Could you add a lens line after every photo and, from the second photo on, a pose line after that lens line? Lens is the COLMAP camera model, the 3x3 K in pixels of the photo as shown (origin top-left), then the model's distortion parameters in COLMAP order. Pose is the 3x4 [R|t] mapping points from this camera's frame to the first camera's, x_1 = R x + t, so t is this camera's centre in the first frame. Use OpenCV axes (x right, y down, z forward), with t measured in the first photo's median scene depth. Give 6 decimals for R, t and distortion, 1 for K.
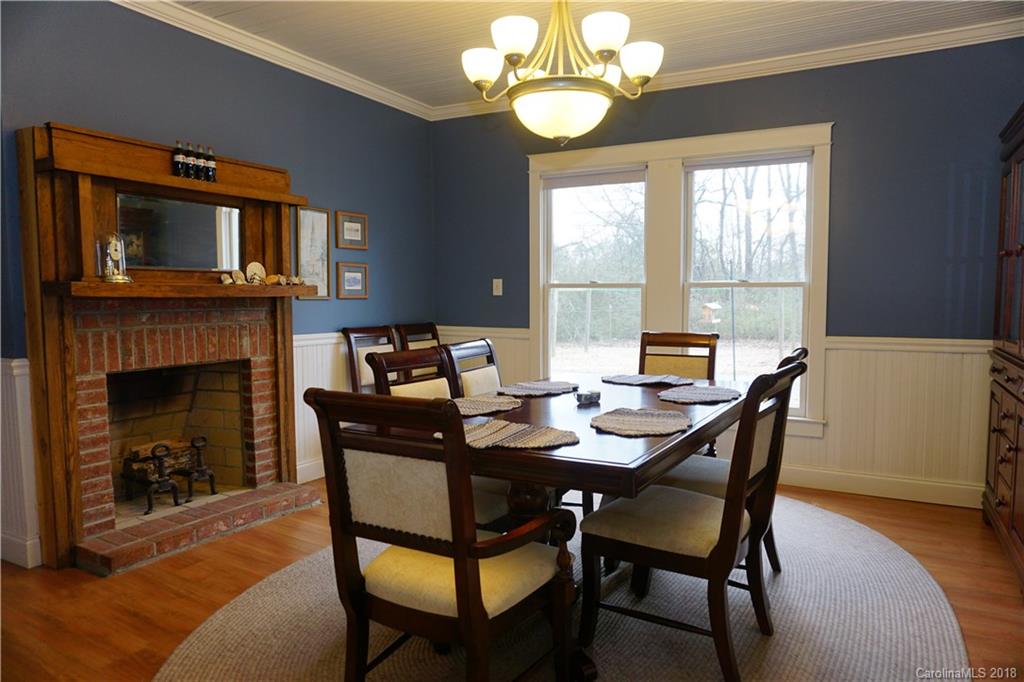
lens RADIAL K [[674.1, 0, 512.6], [0, 674.1, 342.6], [0, 0, 1]] dist [-0.044957, 0.023356]
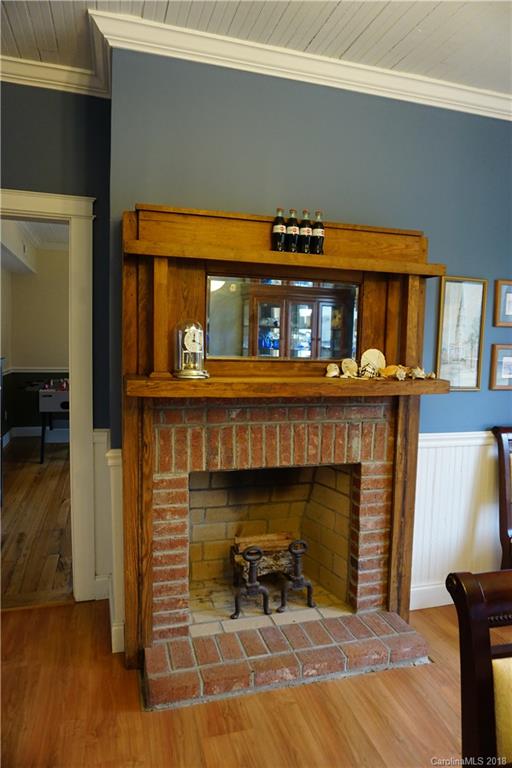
lens RADIAL K [[505.5, 0, 255.4], [0, 505.5, 384.7], [0, 0, 1]] dist [-0.044957, 0.023356]
pose [[0.715623, 0.075268, -0.694419, -0.063032], [-0.072487, 0.996812, 0.033345, -0.097989], [0.694715, 0.026474, 0.718798, 0.518100]]
